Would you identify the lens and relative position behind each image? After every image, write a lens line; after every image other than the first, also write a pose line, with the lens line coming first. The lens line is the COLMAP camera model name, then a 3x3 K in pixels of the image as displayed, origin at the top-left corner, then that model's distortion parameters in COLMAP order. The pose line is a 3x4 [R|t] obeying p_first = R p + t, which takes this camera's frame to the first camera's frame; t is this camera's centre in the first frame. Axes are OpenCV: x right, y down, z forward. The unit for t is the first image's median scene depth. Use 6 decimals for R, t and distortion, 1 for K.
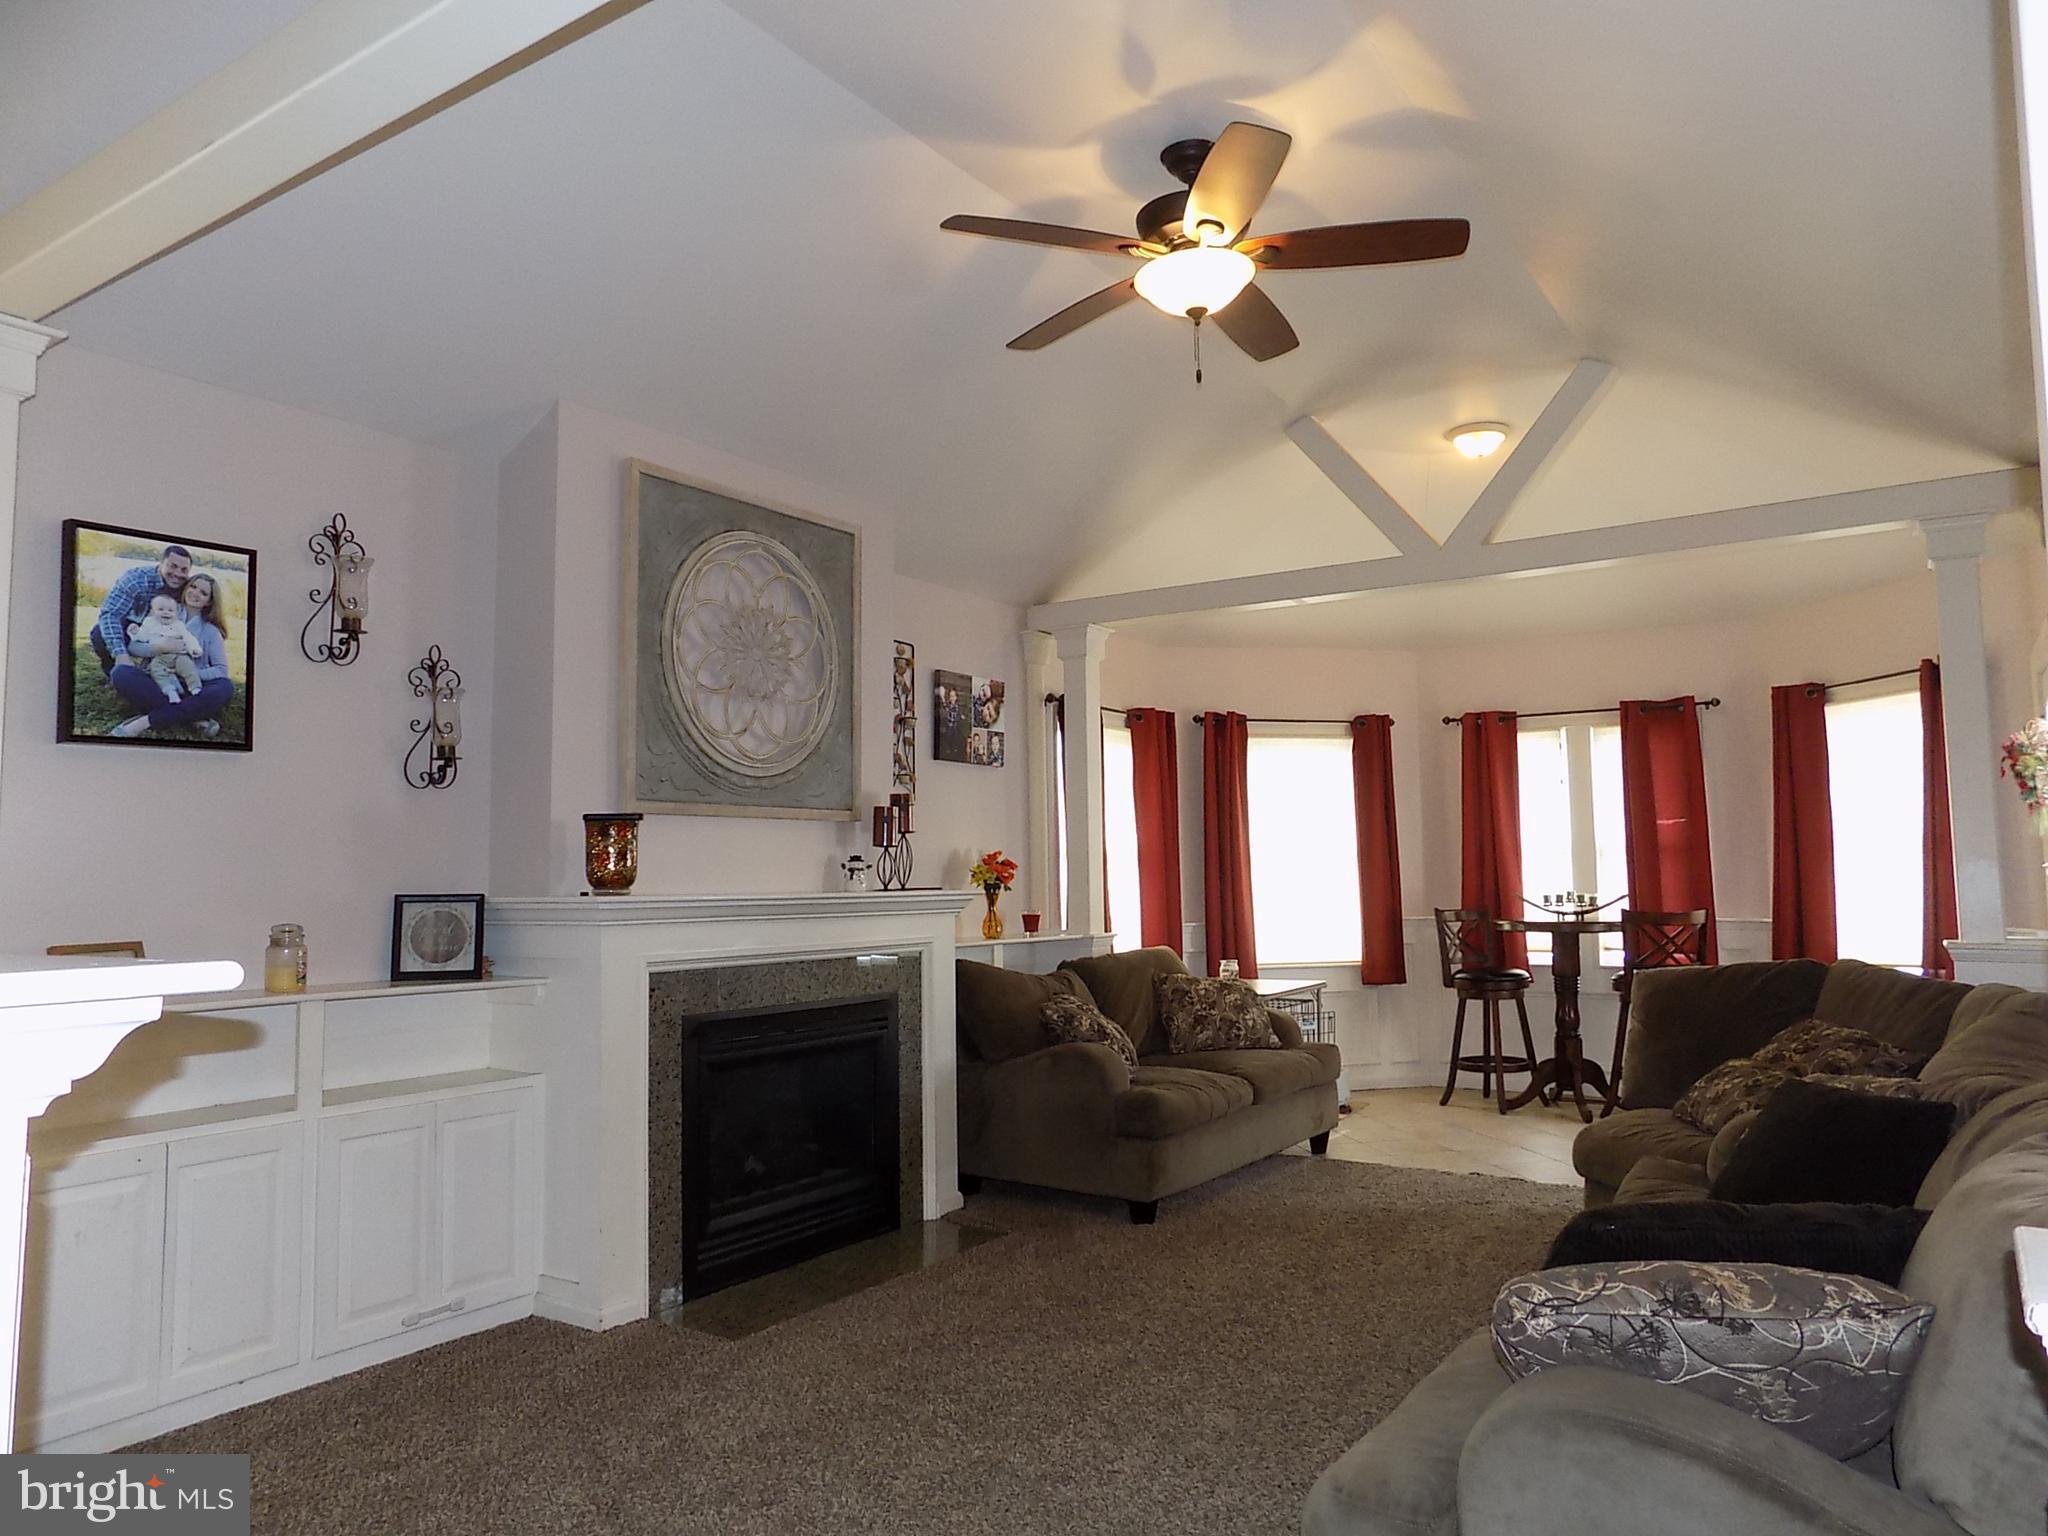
lens RADIAL K [[1379.8, 0, 1027.6], [0, 1379.8, 761.3], [0, 0, 1]] dist [-0.076930, 0.071485]
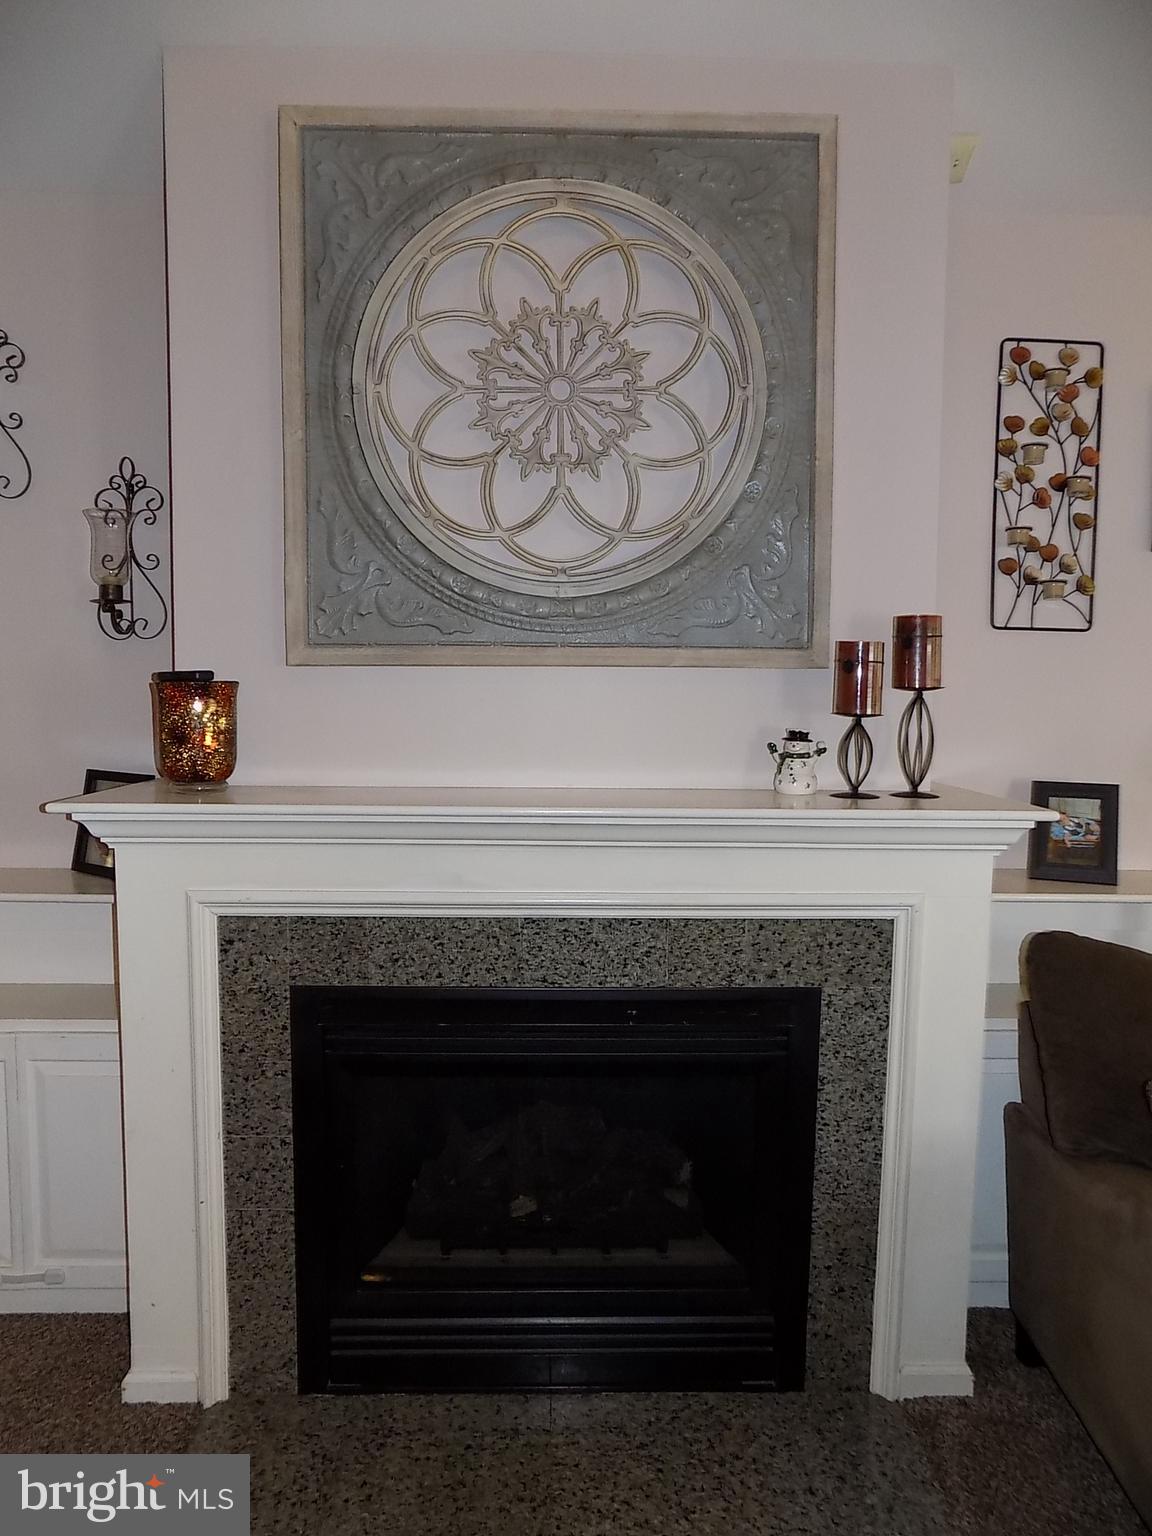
lens RADIAL K [[1034.9, 0, 579.2], [0, 1034.9, 773.8], [0, 0, 1]] dist [-0.076930, 0.071485]
pose [[0.574567, 0.085810, -0.813947, 0.183673], [0.051075, 0.988791, 0.140296, 0.024259], [0.816863, -0.122182, 0.563744, 0.751197]]
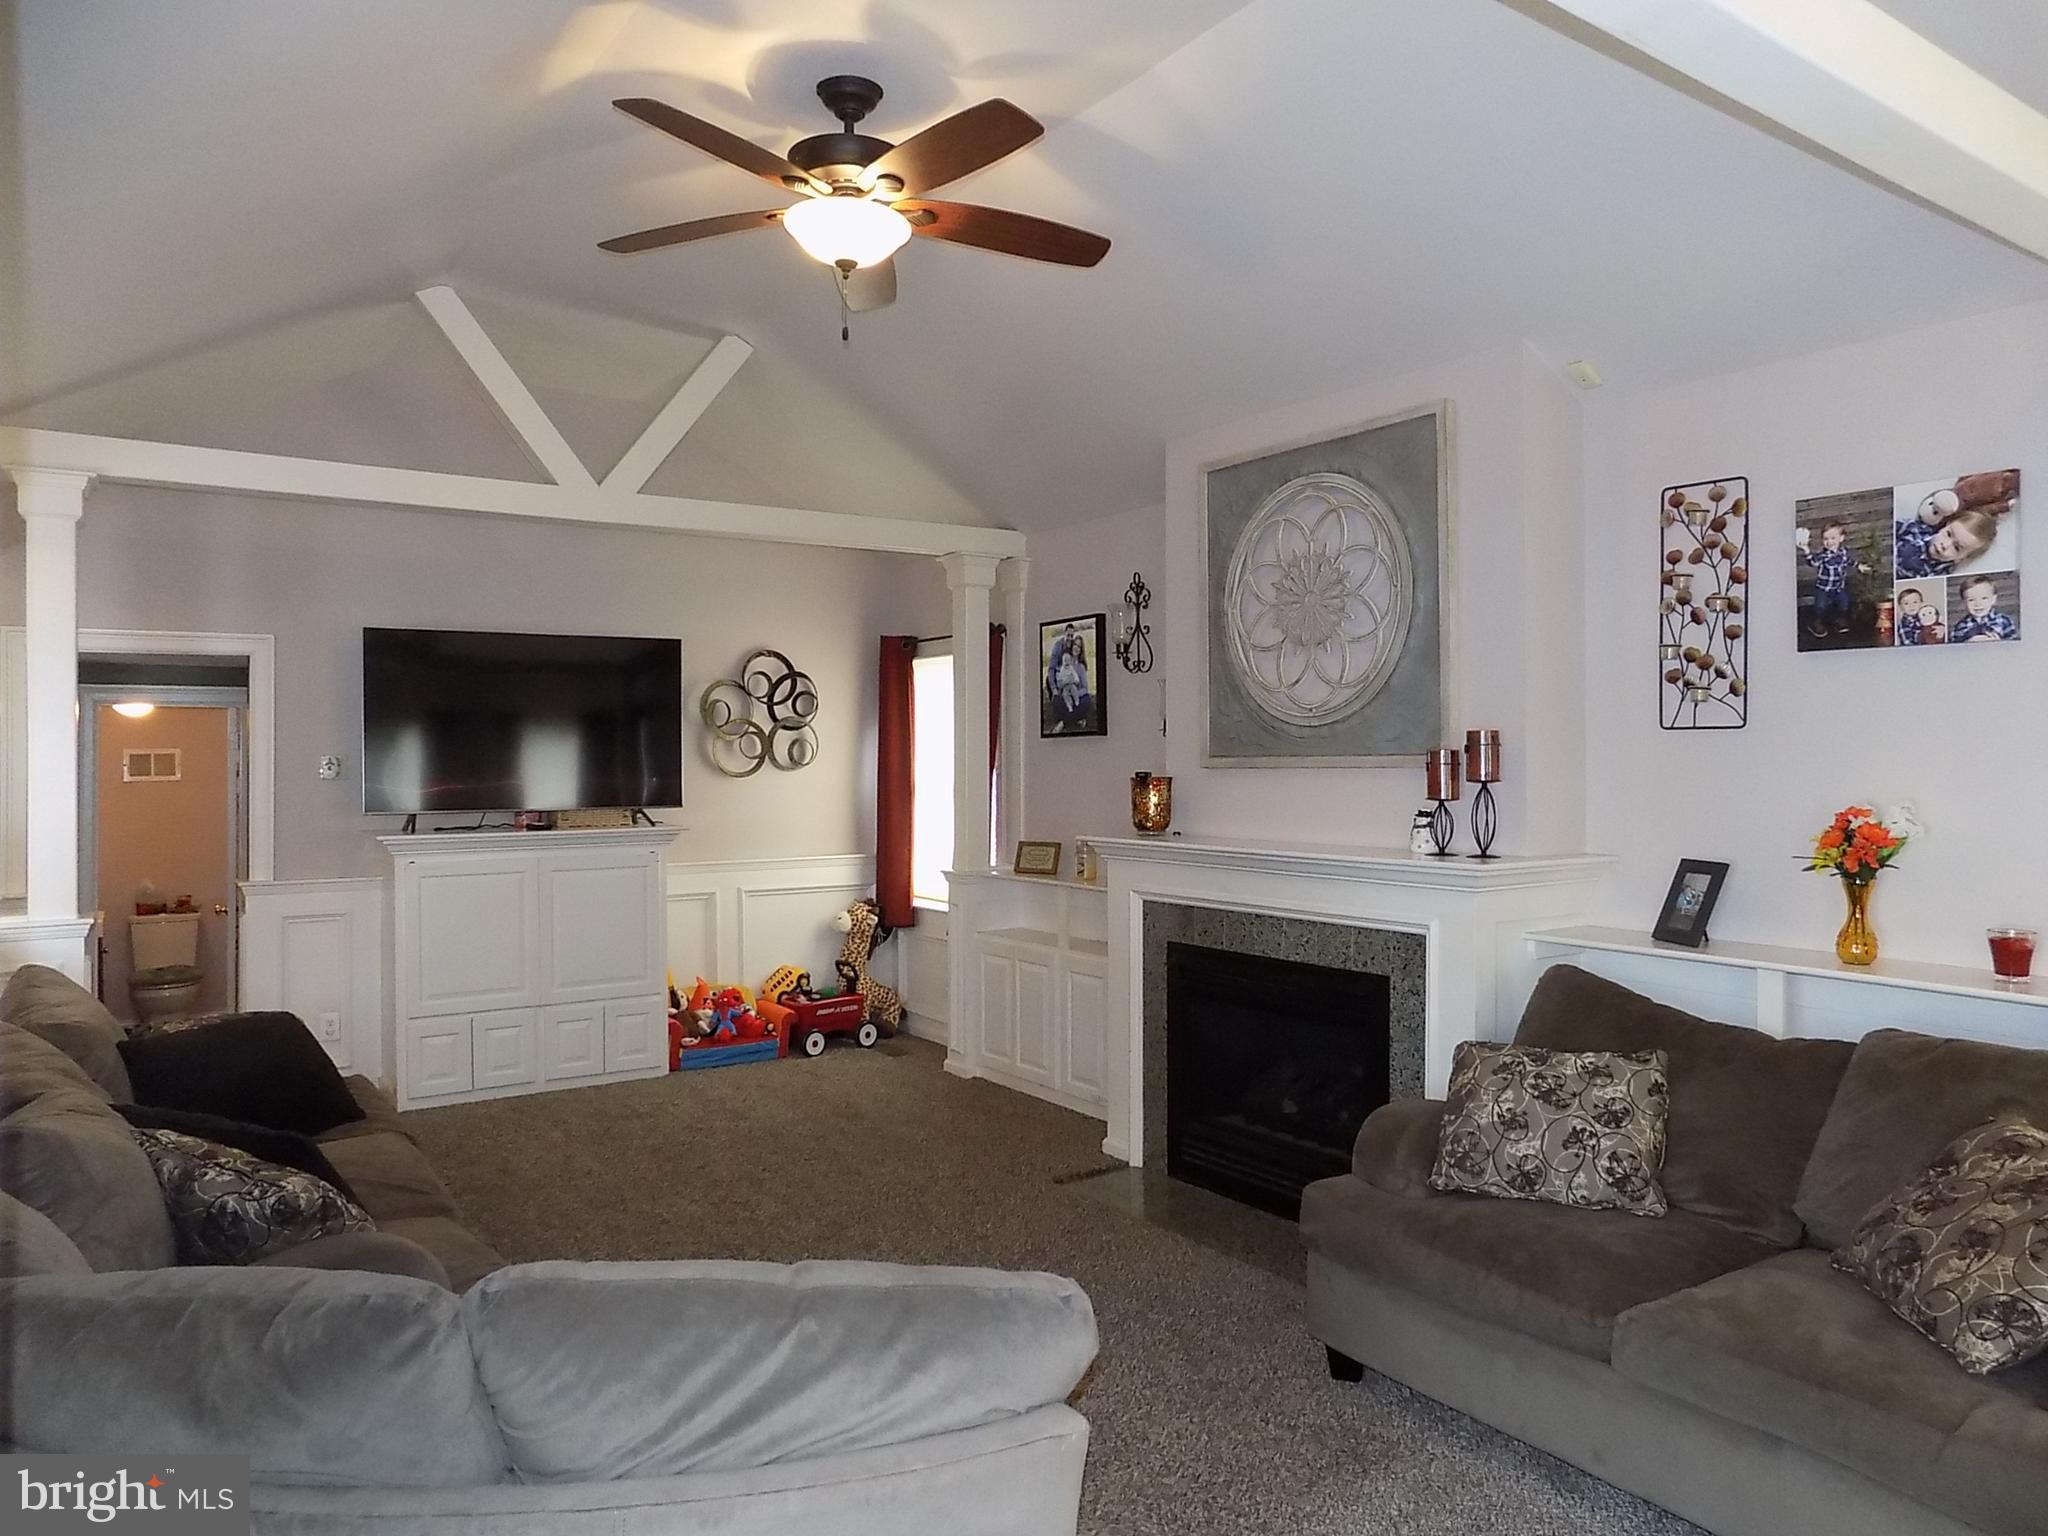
lens RADIAL K [[1379.8, 0, 1033.5], [0, 1379.8, 767.3], [0, 0, 1]] dist [-0.076930, 0.071485]
pose [[-0.367780, 0.019309, -0.929712, 0.798225], [0.085790, 0.996225, -0.013247, 0.036674], [0.925947, -0.084632, -0.368048, 1.188540]]
